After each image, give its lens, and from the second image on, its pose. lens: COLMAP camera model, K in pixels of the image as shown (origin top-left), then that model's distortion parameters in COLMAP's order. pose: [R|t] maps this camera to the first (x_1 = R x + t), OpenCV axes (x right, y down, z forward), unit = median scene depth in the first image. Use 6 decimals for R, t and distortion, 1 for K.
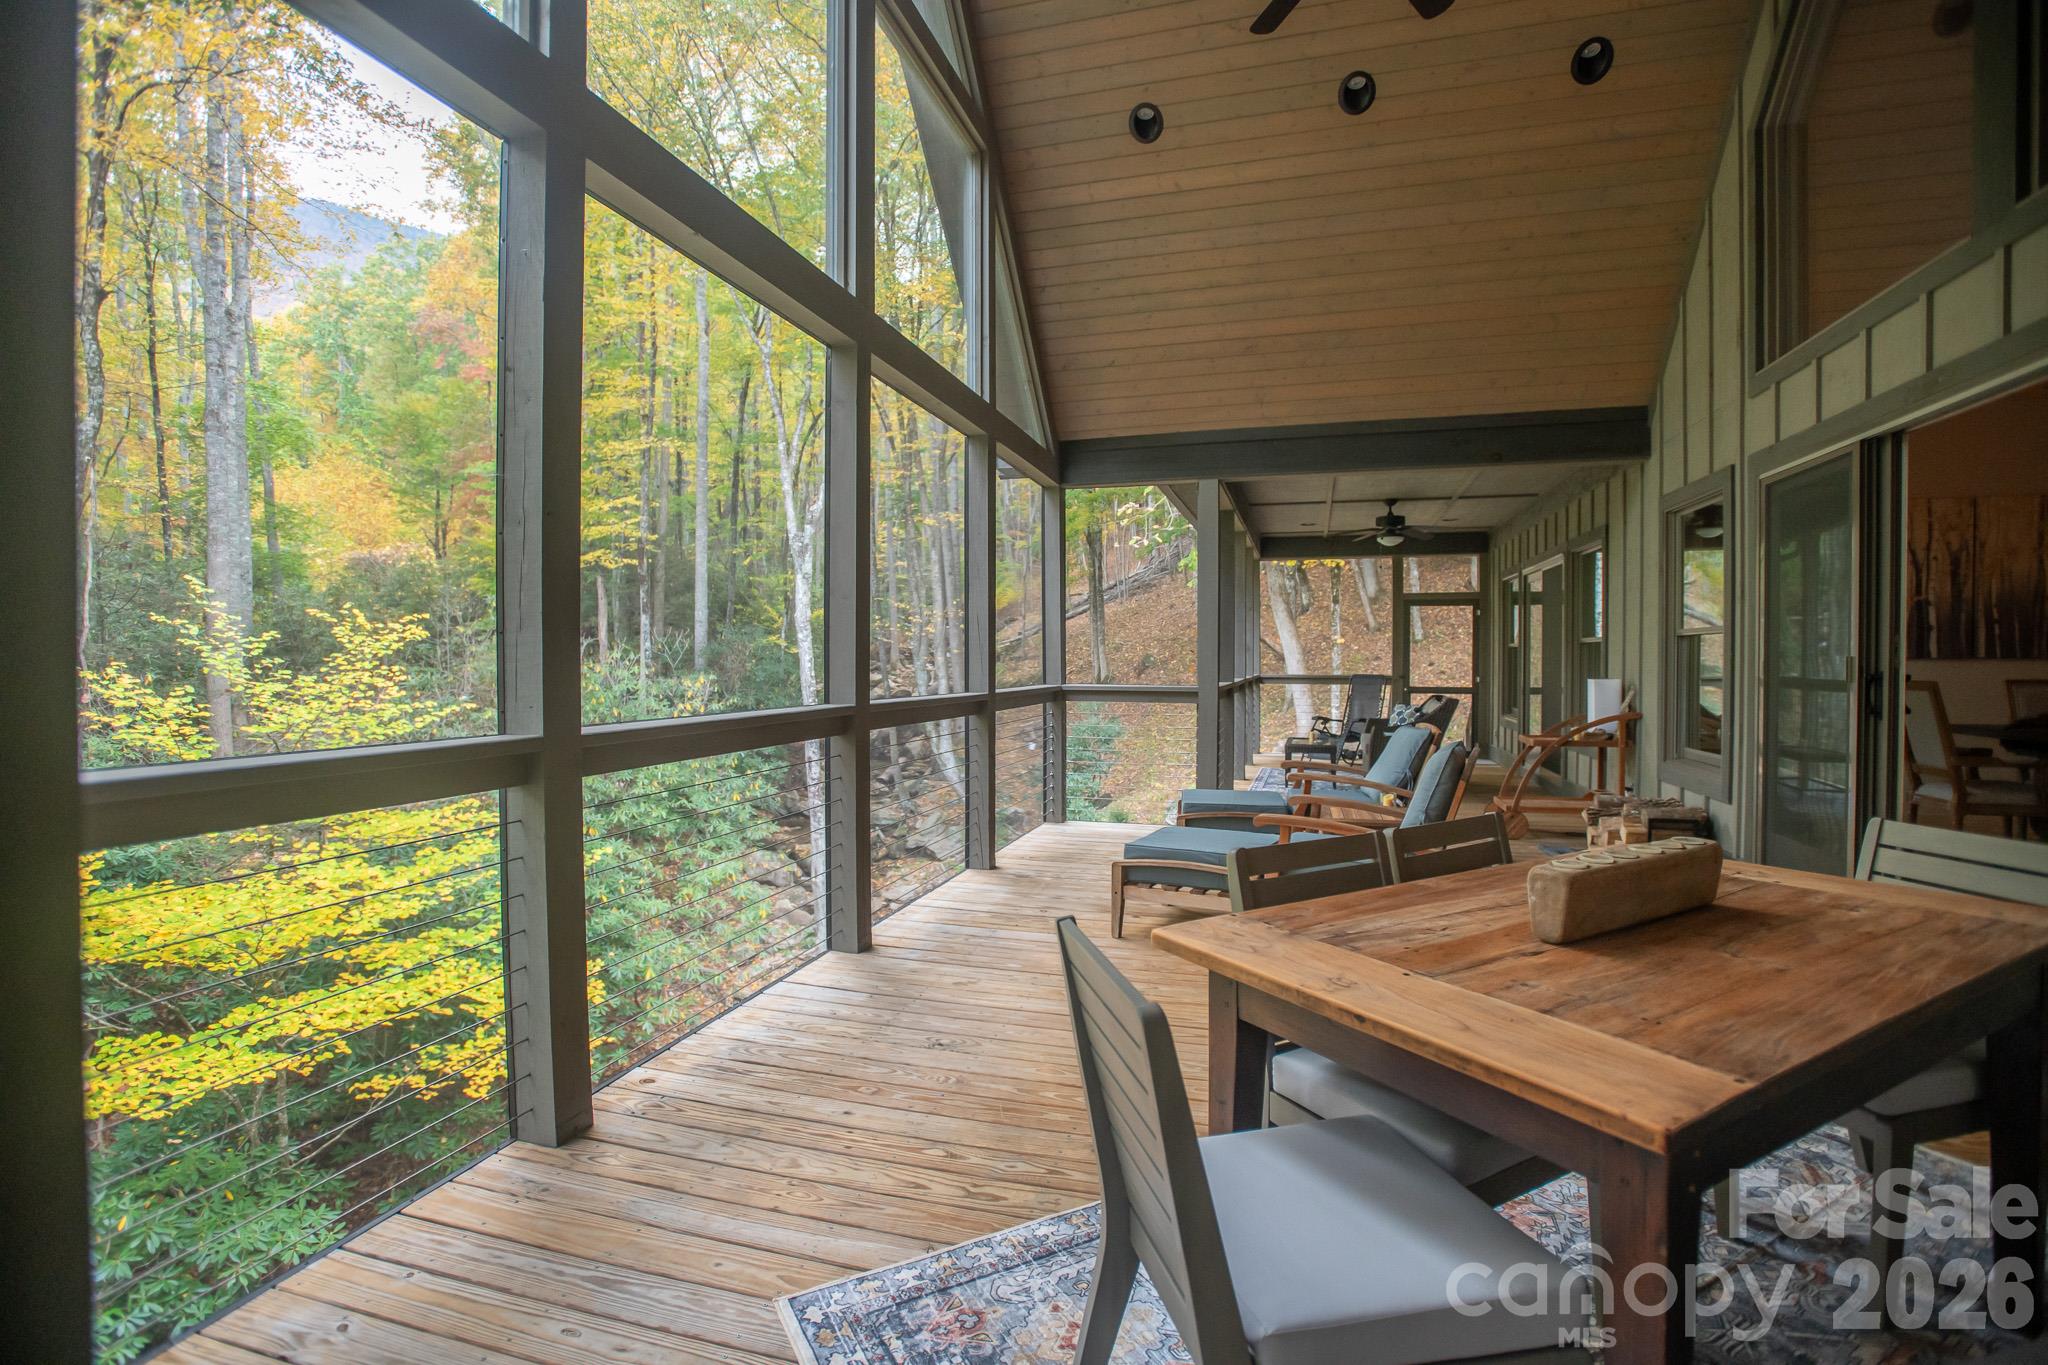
lens RADIAL K [[976.7, 0, 1014.9], [0, 976.7, 679.7], [0, 0, 1]] dist [-0.039271, 0.002387]
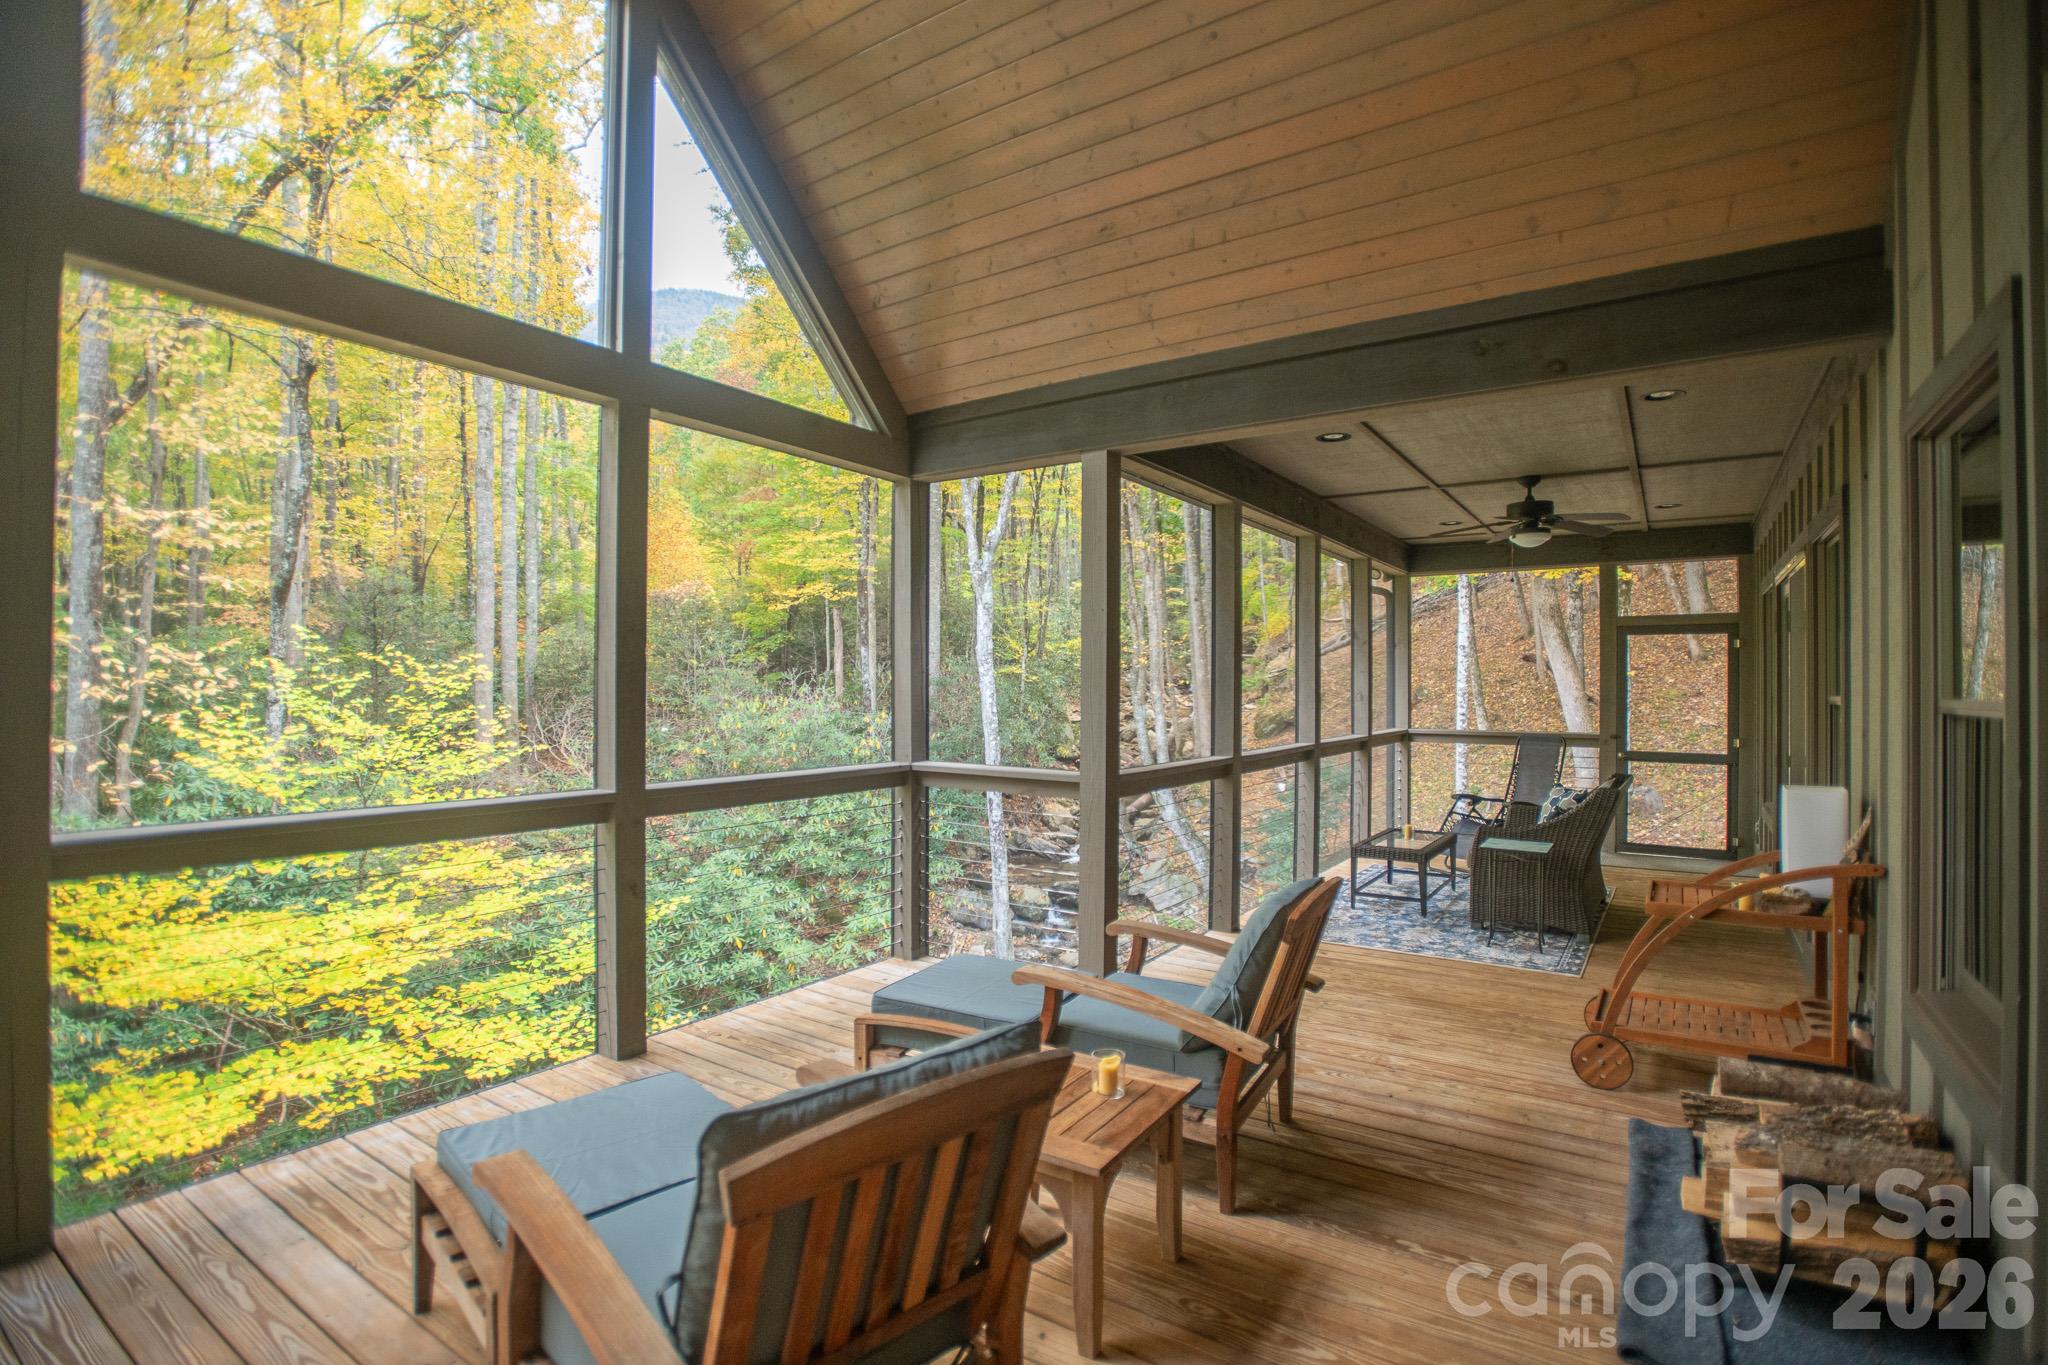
lens RADIAL K [[976.7, 0, 1021.2], [0, 976.7, 677.2], [0, 0, 1]] dist [-0.039271, 0.002387]
pose [[0.954578, 0.000180, -0.297961, 0.239013], [-0.008992, 0.999562, -0.028201, -0.026785], [0.297826, 0.029599, 0.954161, 0.261998]]
